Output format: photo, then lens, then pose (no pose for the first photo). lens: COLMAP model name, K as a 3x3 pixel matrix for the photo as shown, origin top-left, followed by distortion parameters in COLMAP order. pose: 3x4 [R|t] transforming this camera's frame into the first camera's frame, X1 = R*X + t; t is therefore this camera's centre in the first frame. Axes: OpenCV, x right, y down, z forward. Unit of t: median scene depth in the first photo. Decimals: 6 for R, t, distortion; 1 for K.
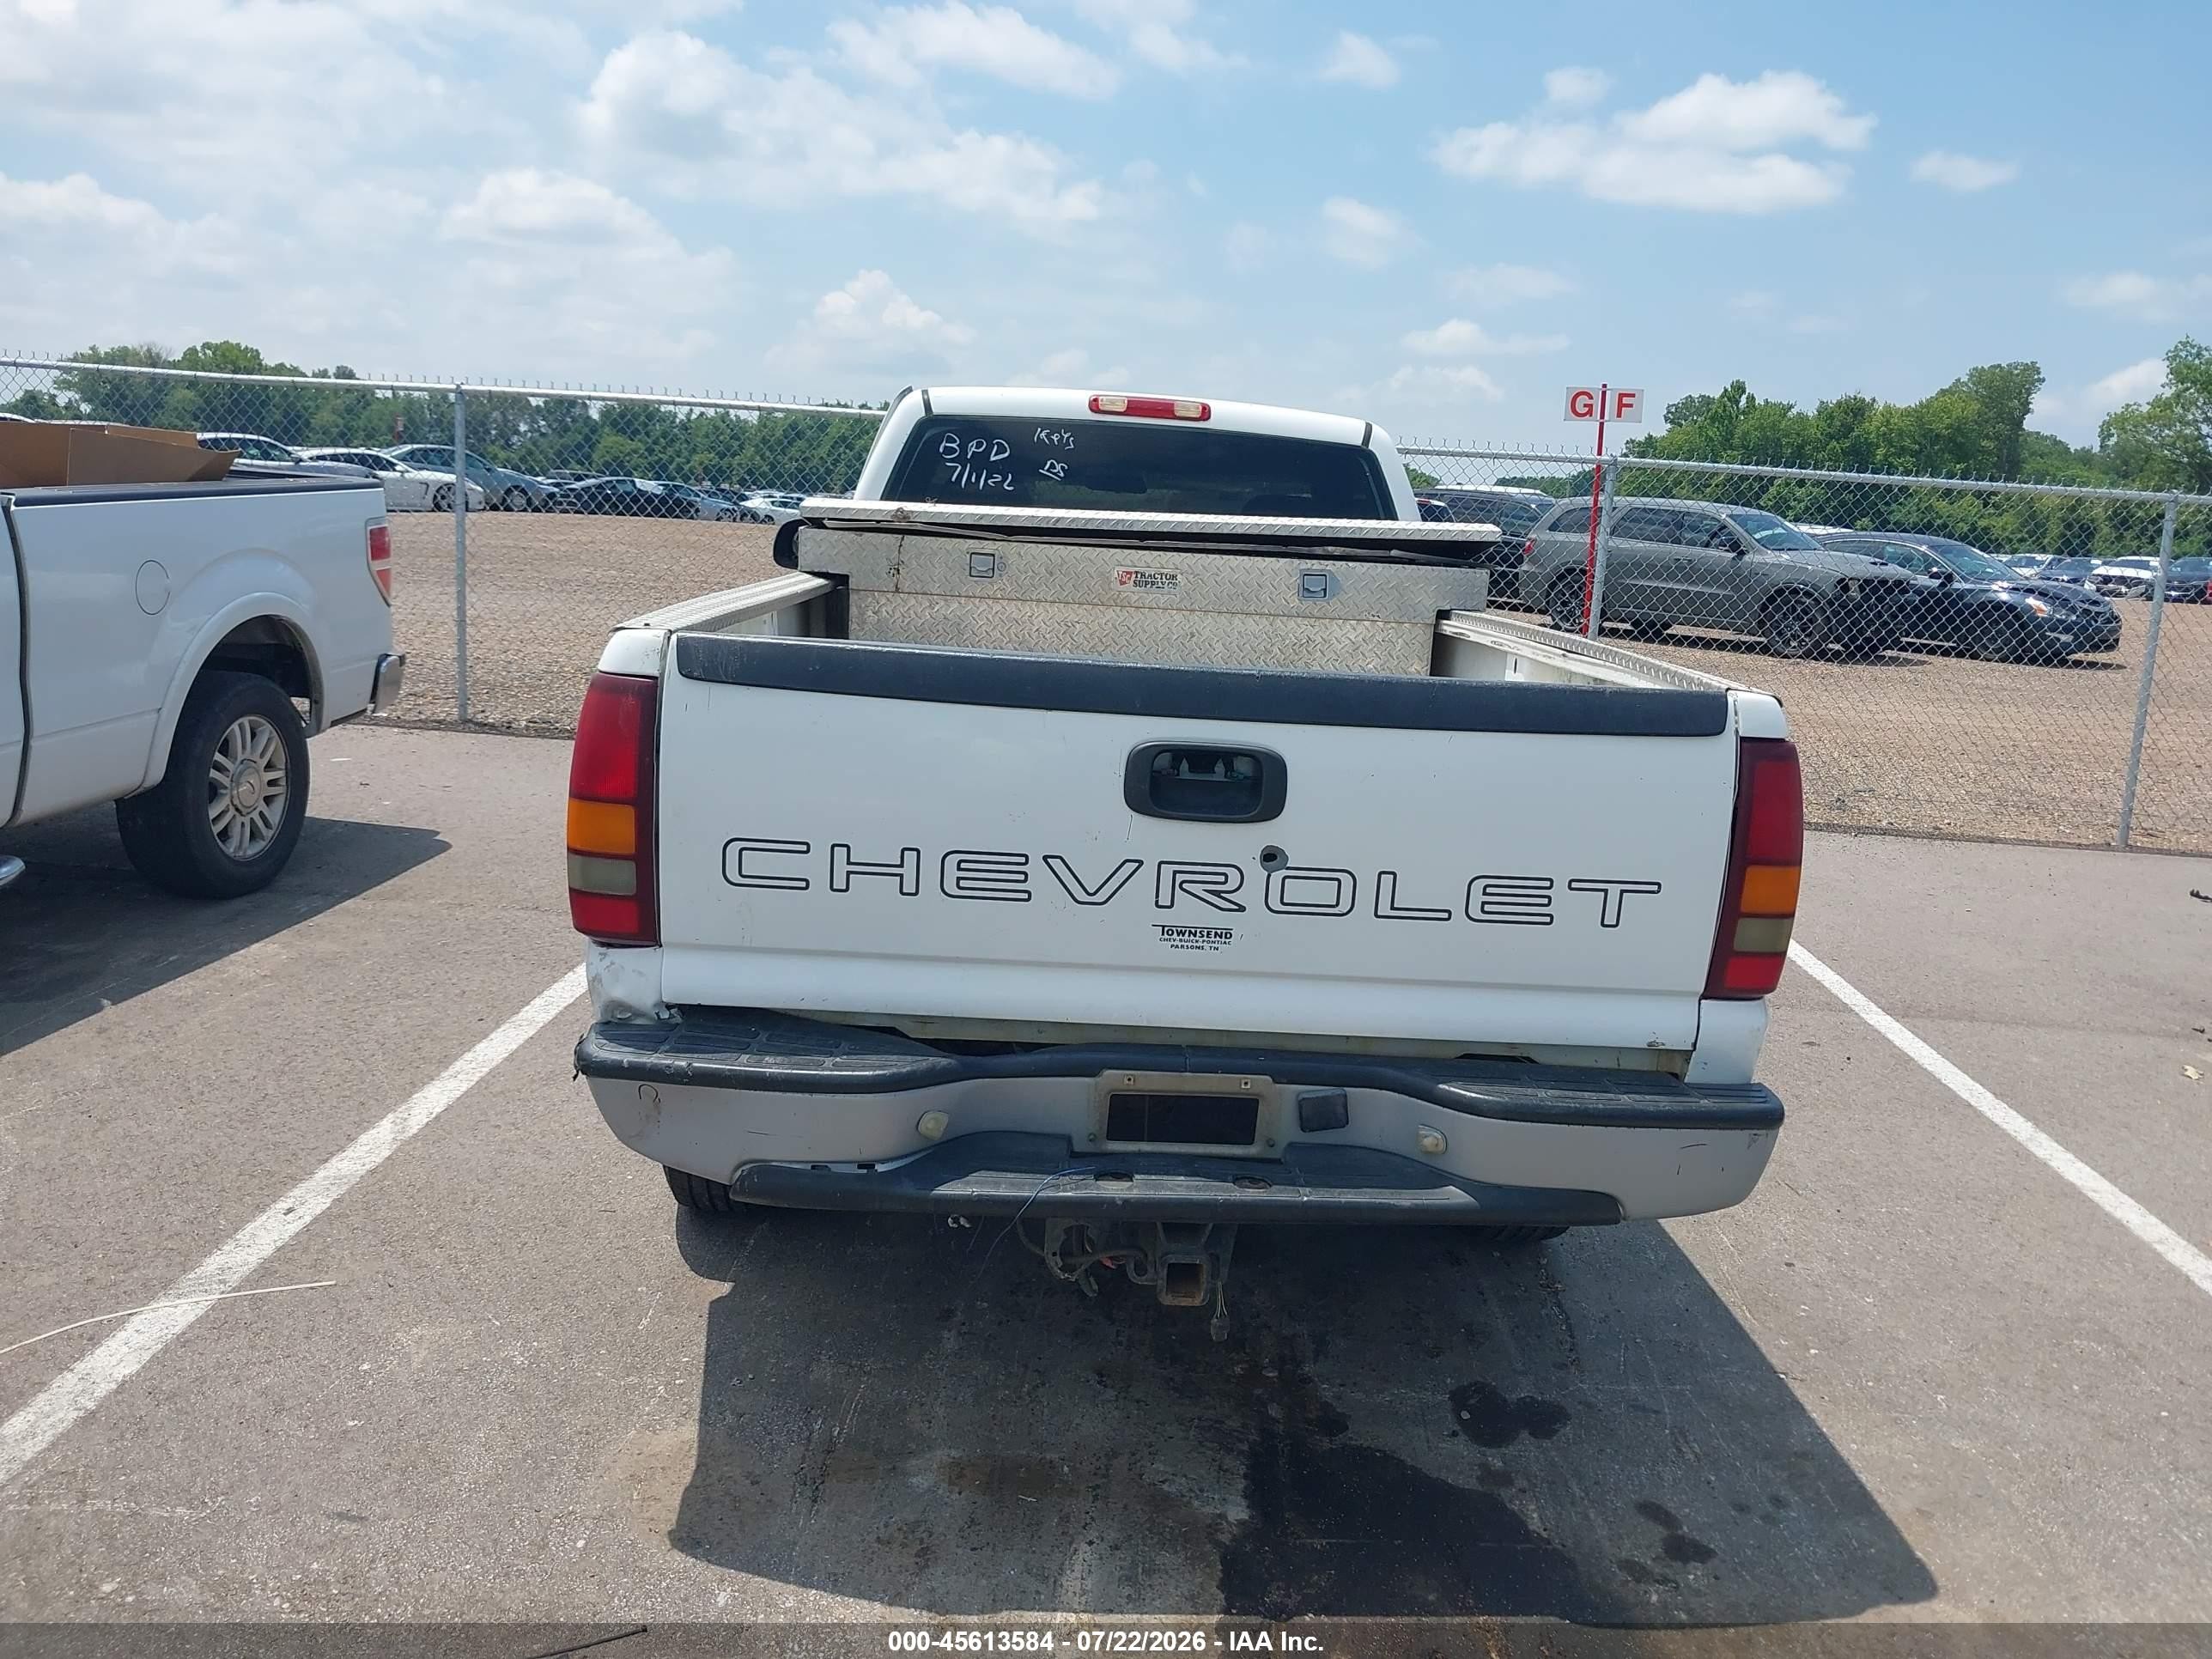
lens RADIAL K [[1795.4, 0, 1106.0], [0, 1795.4, 829.5], [0, 0, 1]] dist [-0.014217, 0.005056]
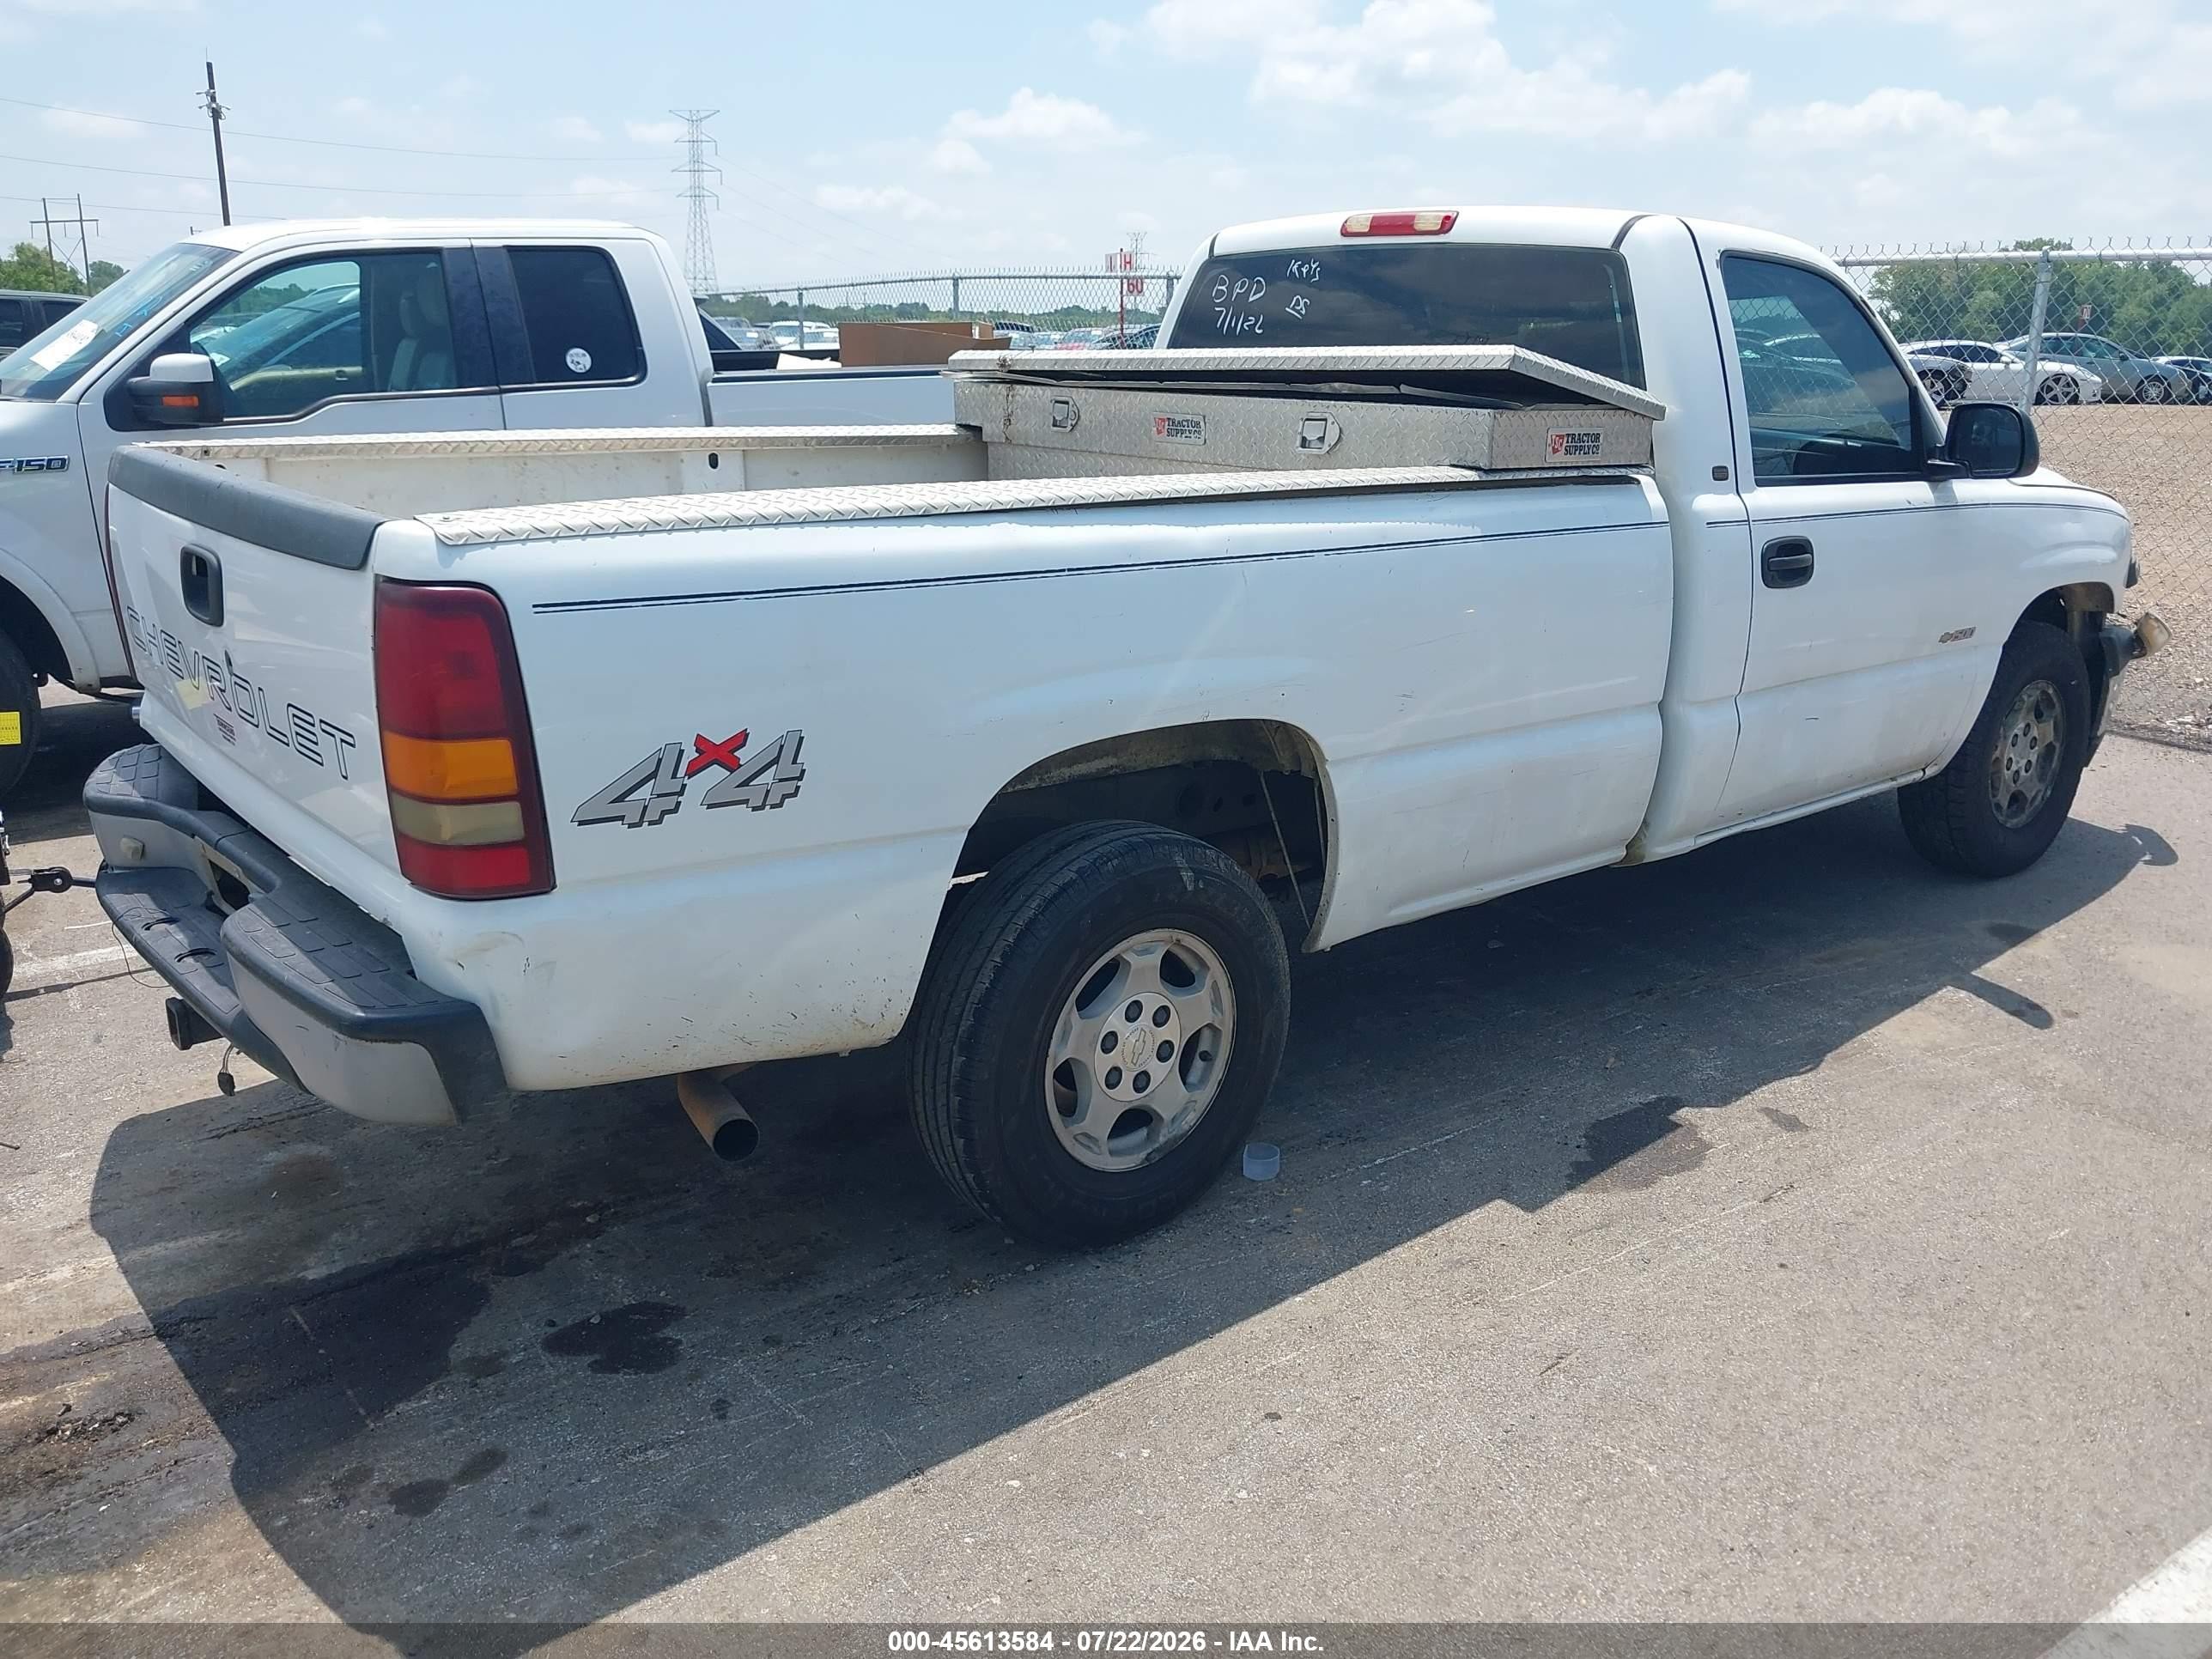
lens RADIAL K [[1780.8, 0, 1187.1], [0, 1780.8, 852.4], [0, 0, 1]] dist [-0.003799, -0.004423]
pose [[0.588136, 0.177548, -0.789033, 0.748964], [-0.127032, 0.983776, 0.126681, -0.045394], [0.798724, 0.025727, 0.601148, 0.483779]]
